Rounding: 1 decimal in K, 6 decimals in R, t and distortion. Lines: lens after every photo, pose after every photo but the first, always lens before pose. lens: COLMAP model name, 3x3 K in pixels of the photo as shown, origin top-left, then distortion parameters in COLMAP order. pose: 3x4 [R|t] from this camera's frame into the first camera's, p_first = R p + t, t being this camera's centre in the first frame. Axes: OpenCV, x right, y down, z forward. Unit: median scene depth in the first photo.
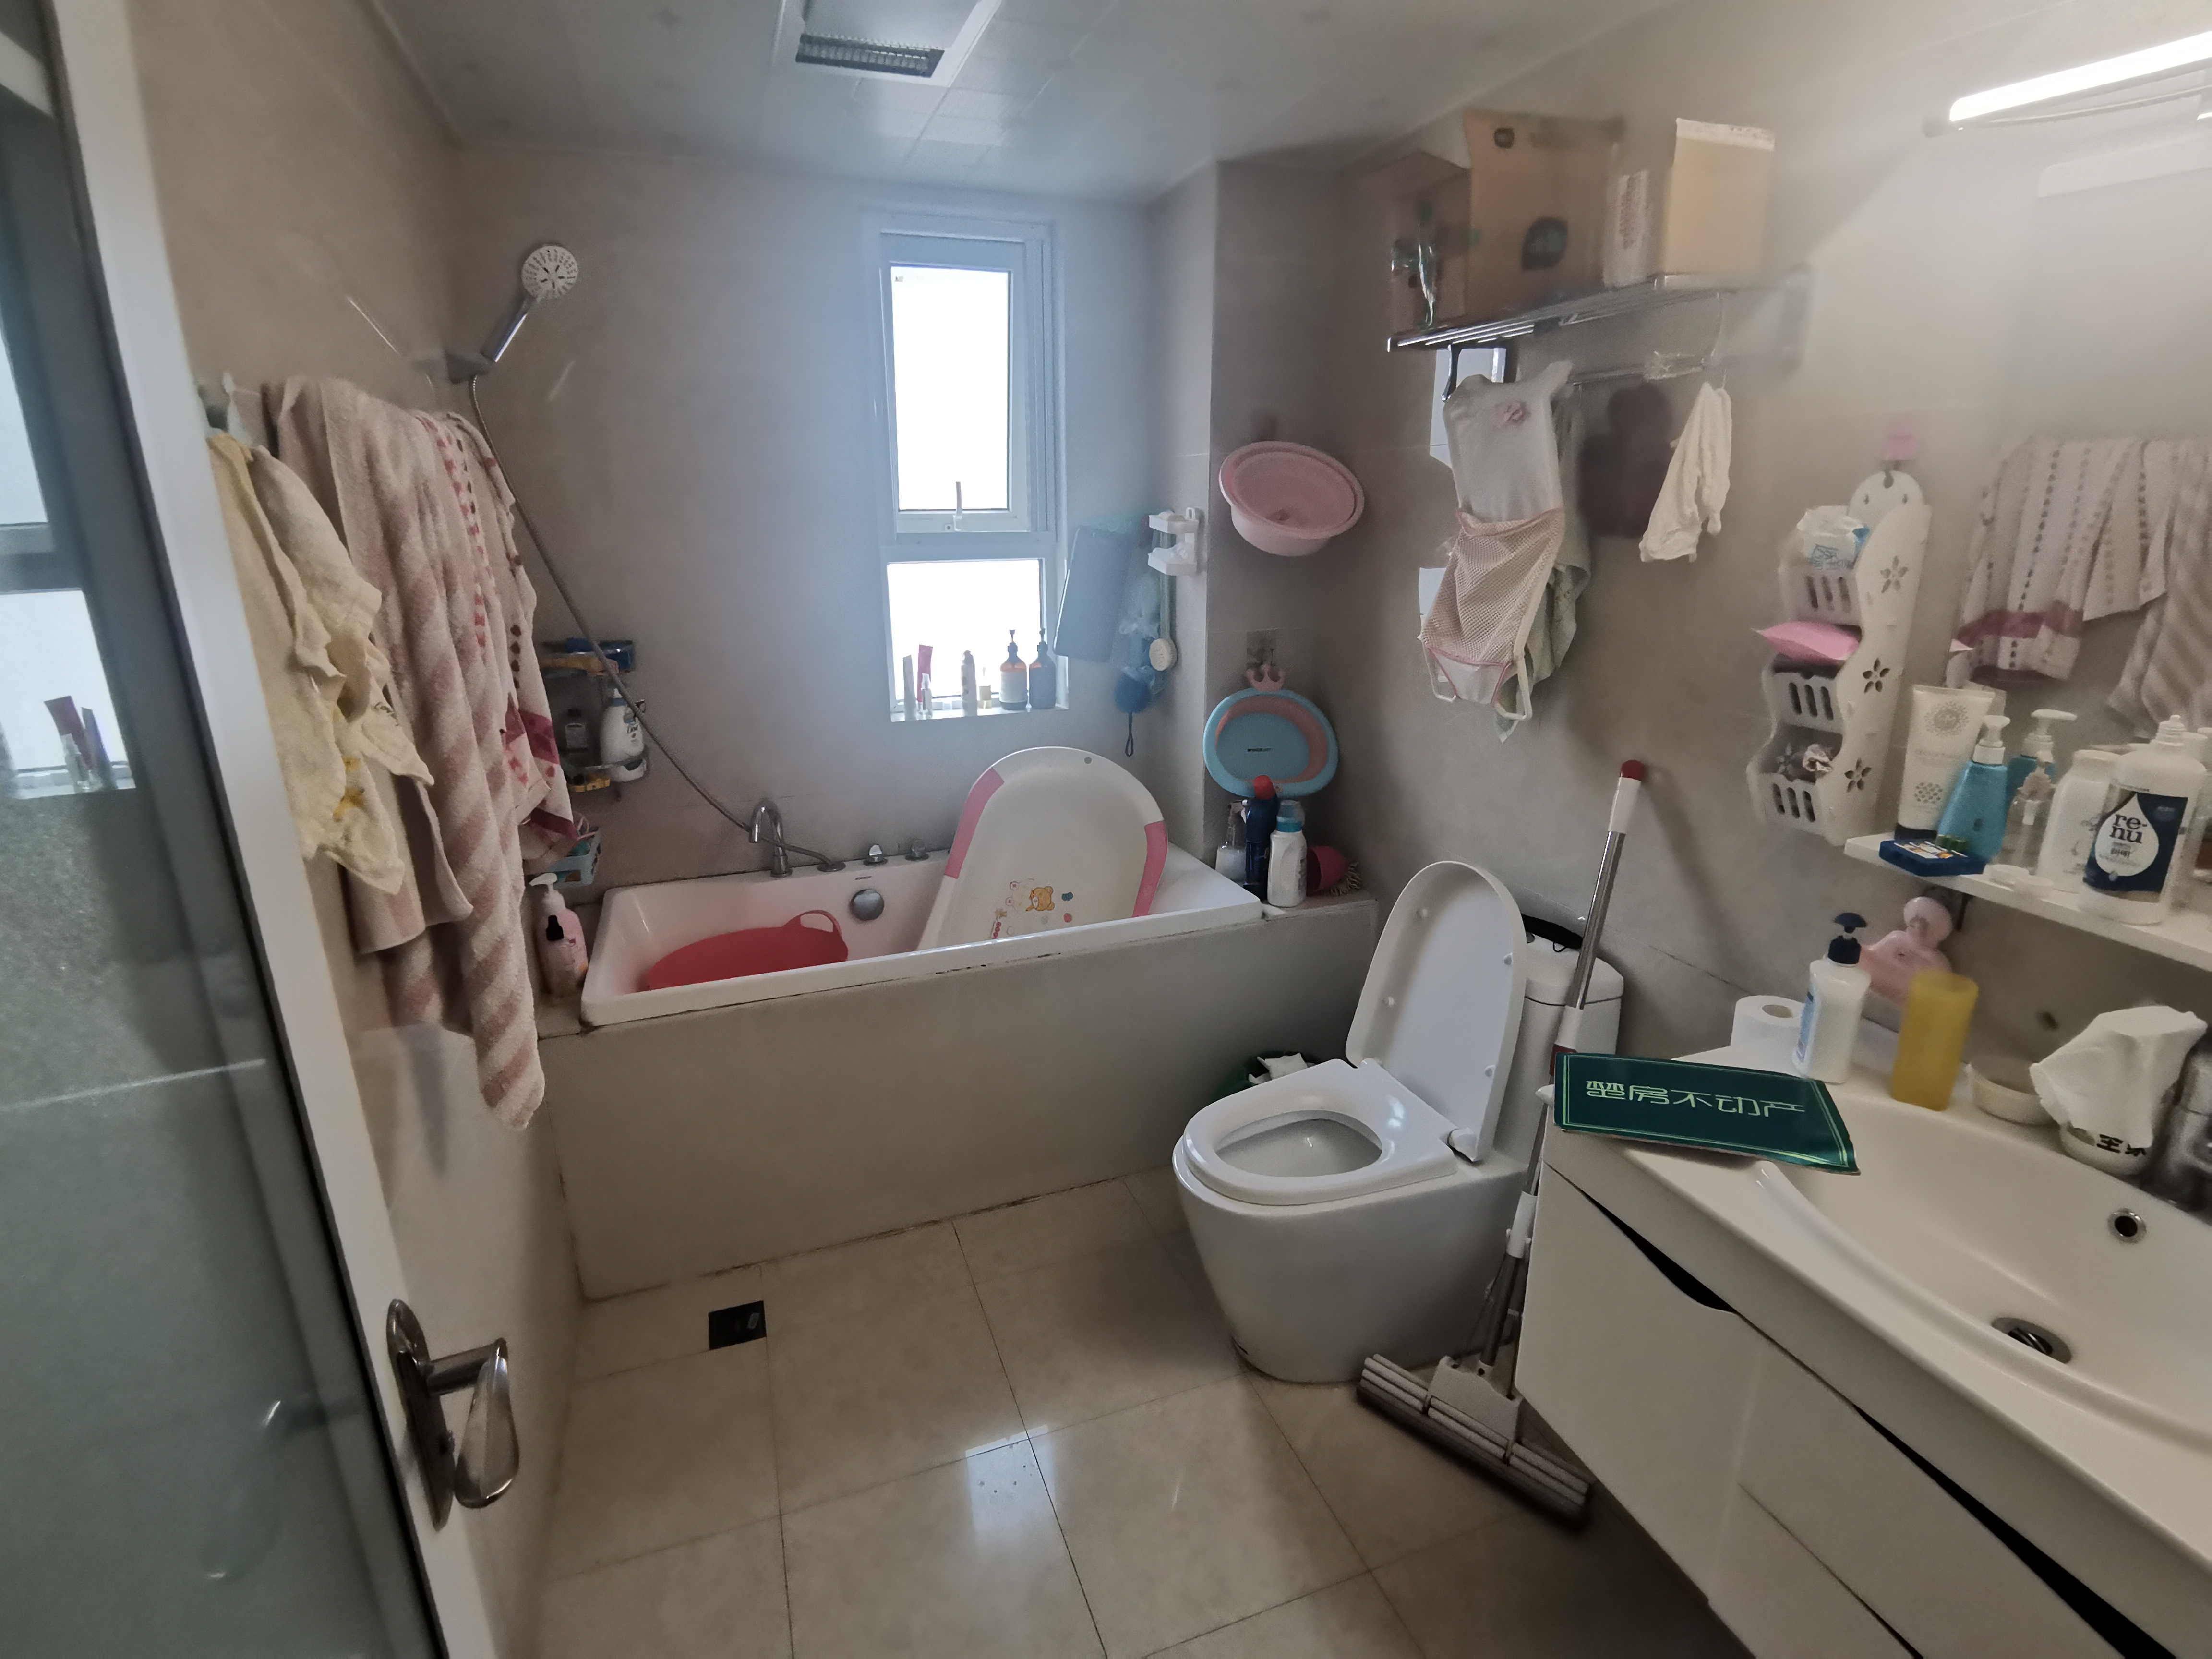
lens RADIAL K [[1083.0, 0, 1106.0], [0, 1083.0, 829.5], [0, 0, 1]] dist [0.019651, -0.023956]
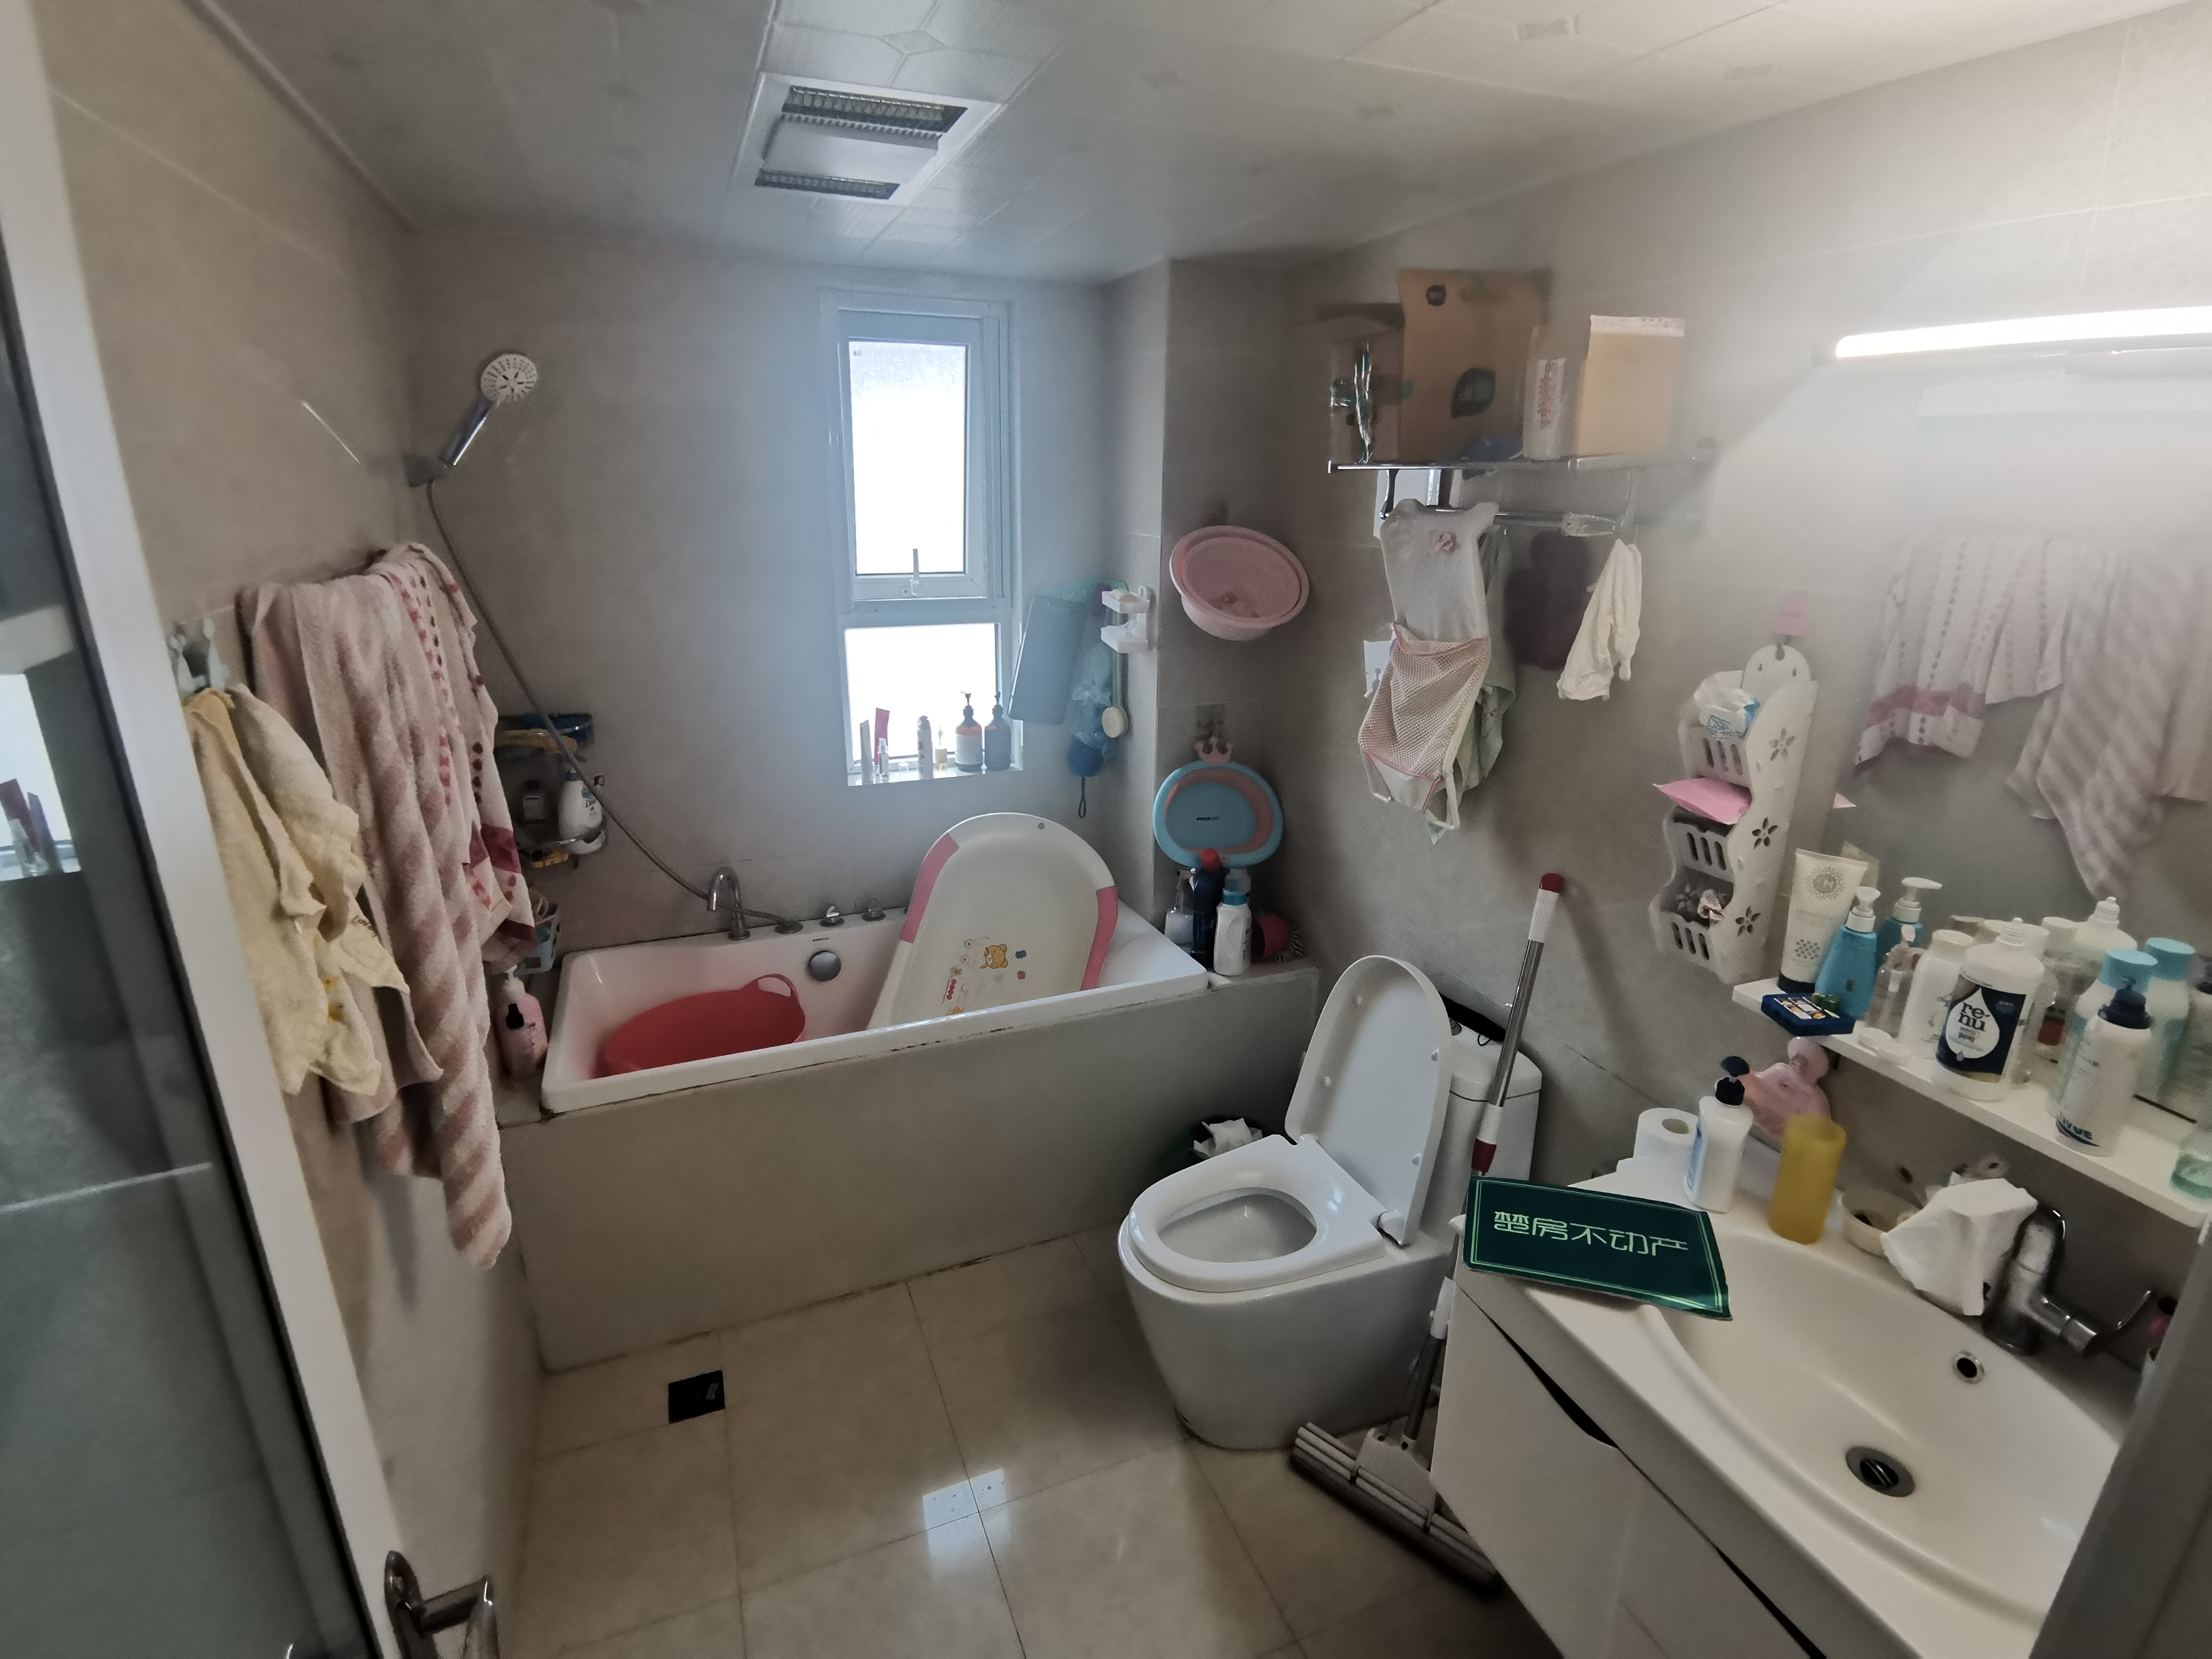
lens RADIAL K [[1083.0, 0, 1106.0], [0, 1083.0, 829.5], [0, 0, 1]] dist [0.019651, -0.023956]
pose [[0.999316, 0.005620, 0.036540, 0.010174], [-0.006255, 0.999831, 0.017275, -0.117141], [-0.036437, -0.017492, 0.999183, -0.041483]]
